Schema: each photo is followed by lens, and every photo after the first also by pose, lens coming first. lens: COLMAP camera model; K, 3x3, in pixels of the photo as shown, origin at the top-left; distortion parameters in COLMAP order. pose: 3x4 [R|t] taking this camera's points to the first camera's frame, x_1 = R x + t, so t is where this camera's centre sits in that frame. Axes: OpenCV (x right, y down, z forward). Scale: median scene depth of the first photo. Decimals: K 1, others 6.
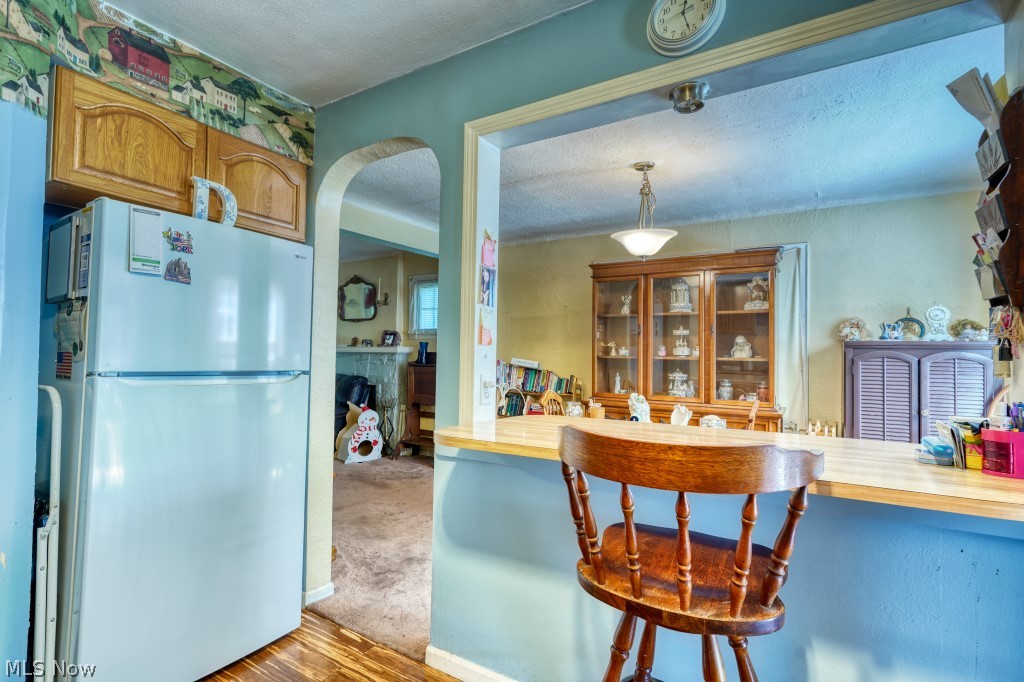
lens RADIAL K [[490.5, 0, 516.6], [0, 490.5, 340.0], [0, 0, 1]] dist [-0.006117, 0.003917]
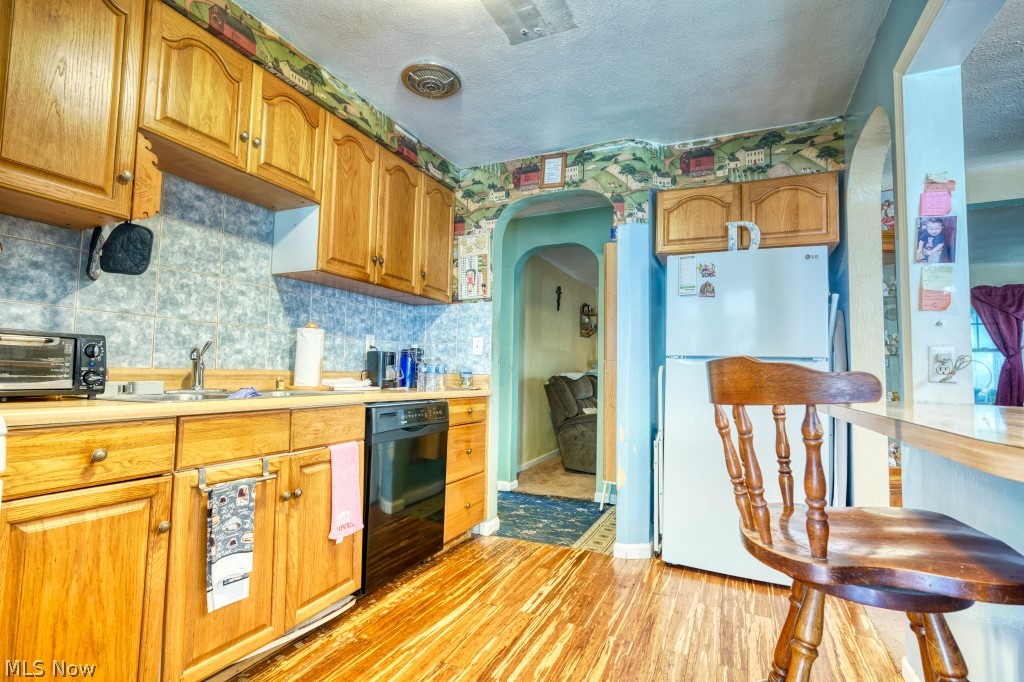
lens RADIAL K [[490.5, 0, 512.0], [0, 490.5, 341.2], [0, 0, 1]] dist [-0.006117, 0.003917]
pose [[0.118333, -0.077819, -0.989920, 0.647832], [0.012592, 0.996962, -0.076867, 0.113231], [0.992894, -0.003369, 0.118953, 0.189411]]
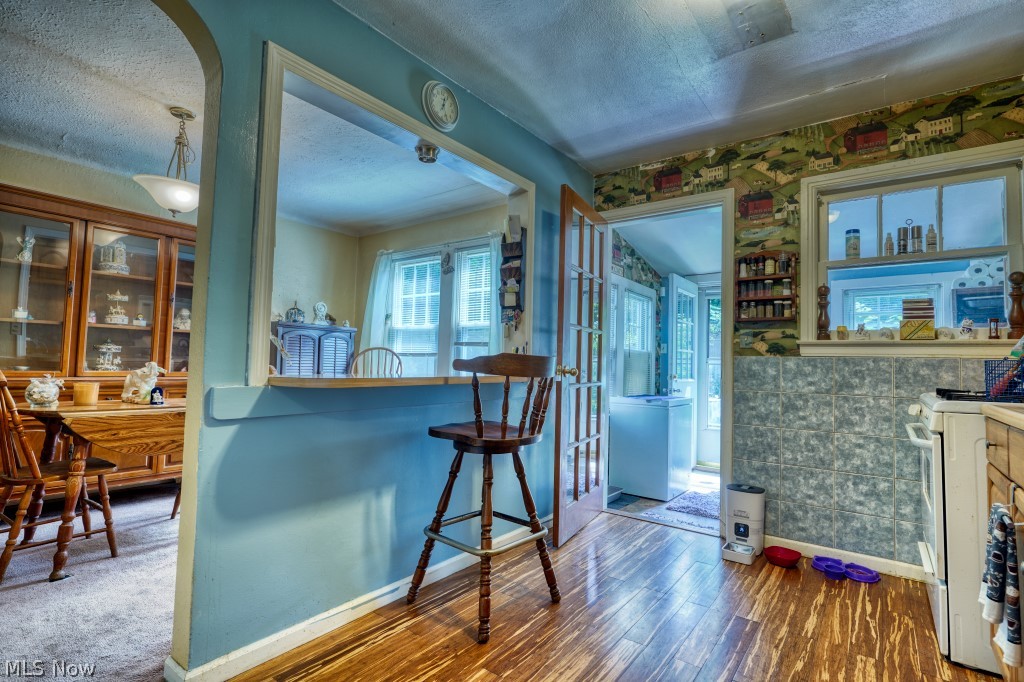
lens RADIAL K [[490.5, 0, 515.3], [0, 490.5, 340.1], [0, 0, 1]] dist [-0.006117, 0.003917]
pose [[0.092395, 0.039175, 0.994951, -0.897307], [-0.052712, 0.998017, -0.034401, 0.102817], [-0.994326, -0.049267, 0.094277, 0.434462]]
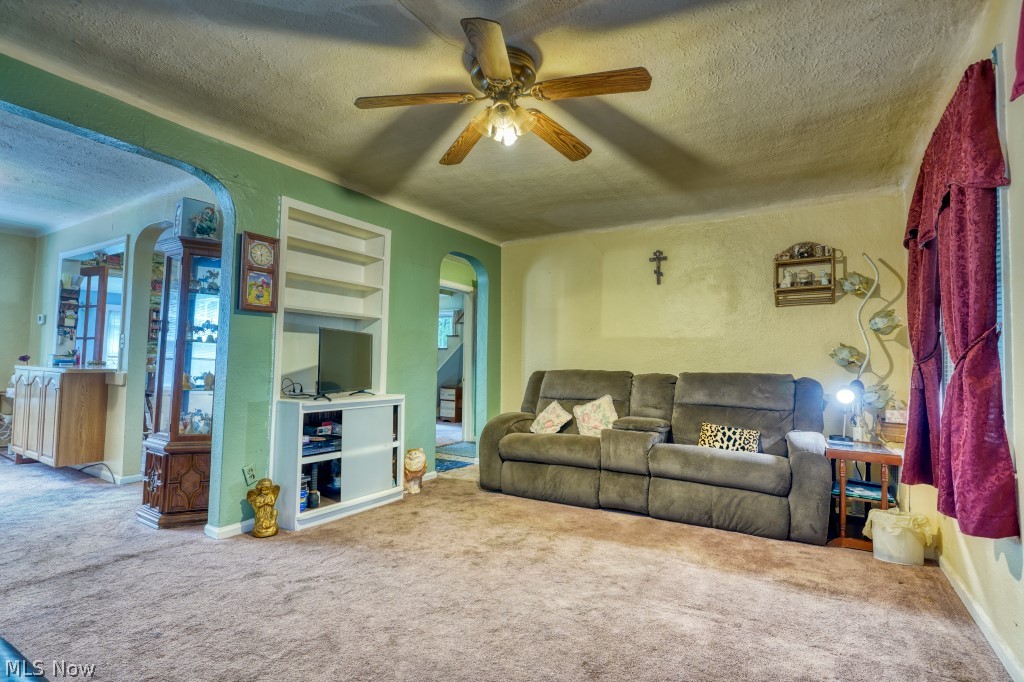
lens RADIAL K [[490.5, 0, 513.5], [0, 490.5, 343.0], [0, 0, 1]] dist [-0.006117, 0.003917]
pose [[-0.999298, -0.037157, 0.004868, -1.795871], [-0.037421, 0.996360, -0.076590, 0.149106], [-0.002004, -0.076718, -0.997051, 3.179999]]
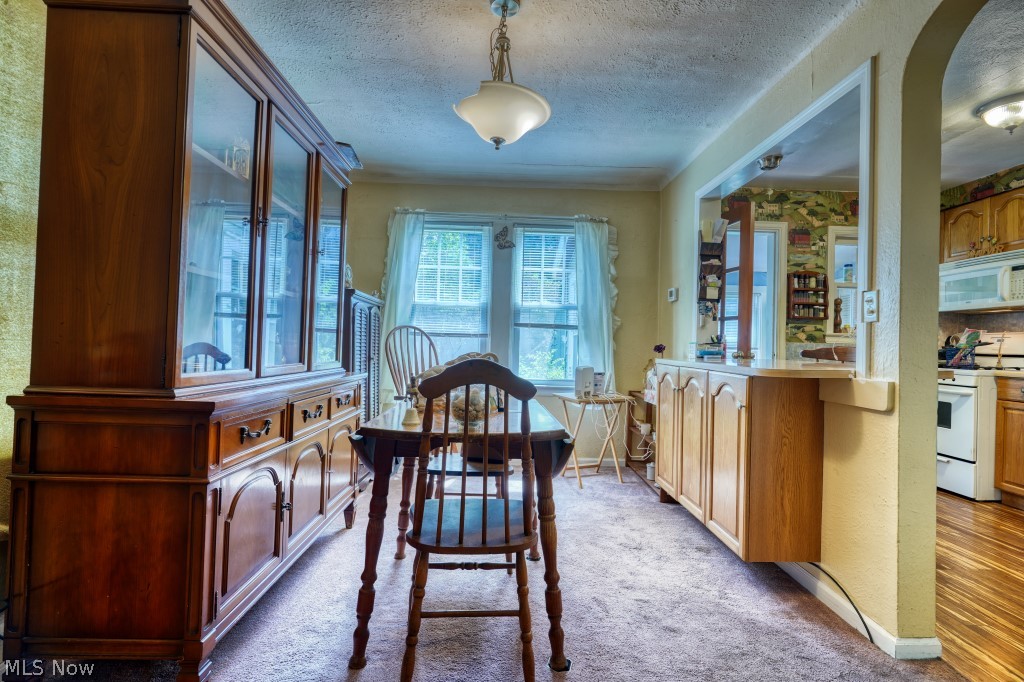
lens RADIAL K [[490.5, 0, 513.2], [0, 490.5, 341.2], [0, 0, 1]] dist [-0.006117, 0.003917]
pose [[-0.548437, -0.020791, 0.835934, -0.467487], [-0.057883, 0.998237, -0.013148, 0.158133], [-0.834186, -0.055597, -0.548673, 2.100613]]
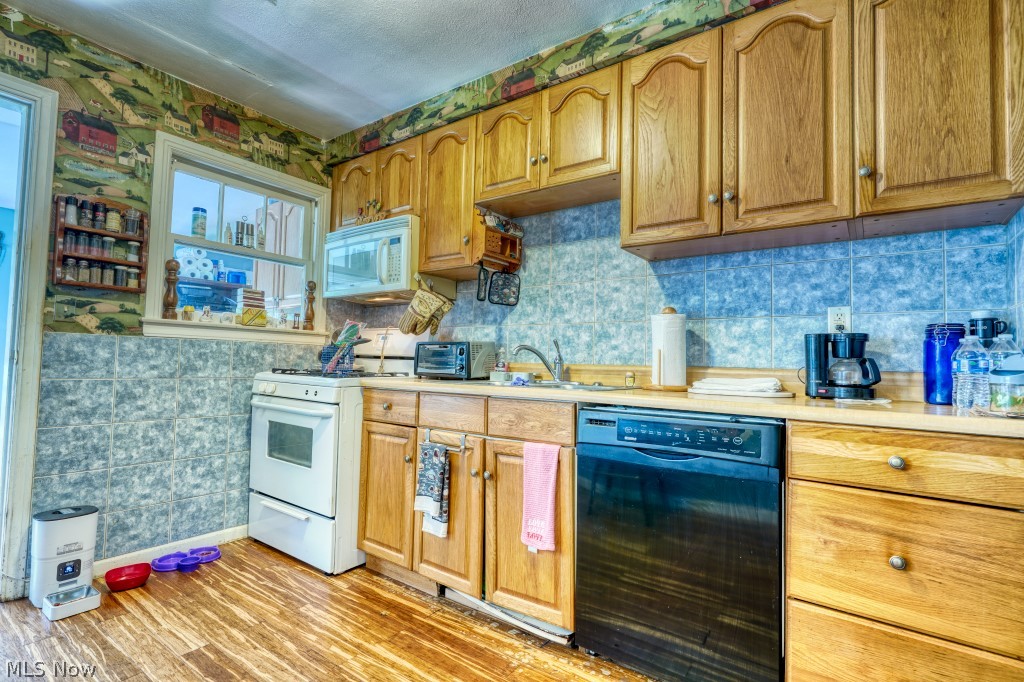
lens RADIAL K [[490.5, 0, 513.0], [0, 490.5, 340.6], [0, 0, 1]] dist [-0.006117, 0.003917]
pose [[-0.996195, -0.034211, 0.080160, -0.420153], [-0.040214, 0.996409, -0.074516, 0.122352], [-0.077323, -0.077456, -0.993993, 0.878300]]
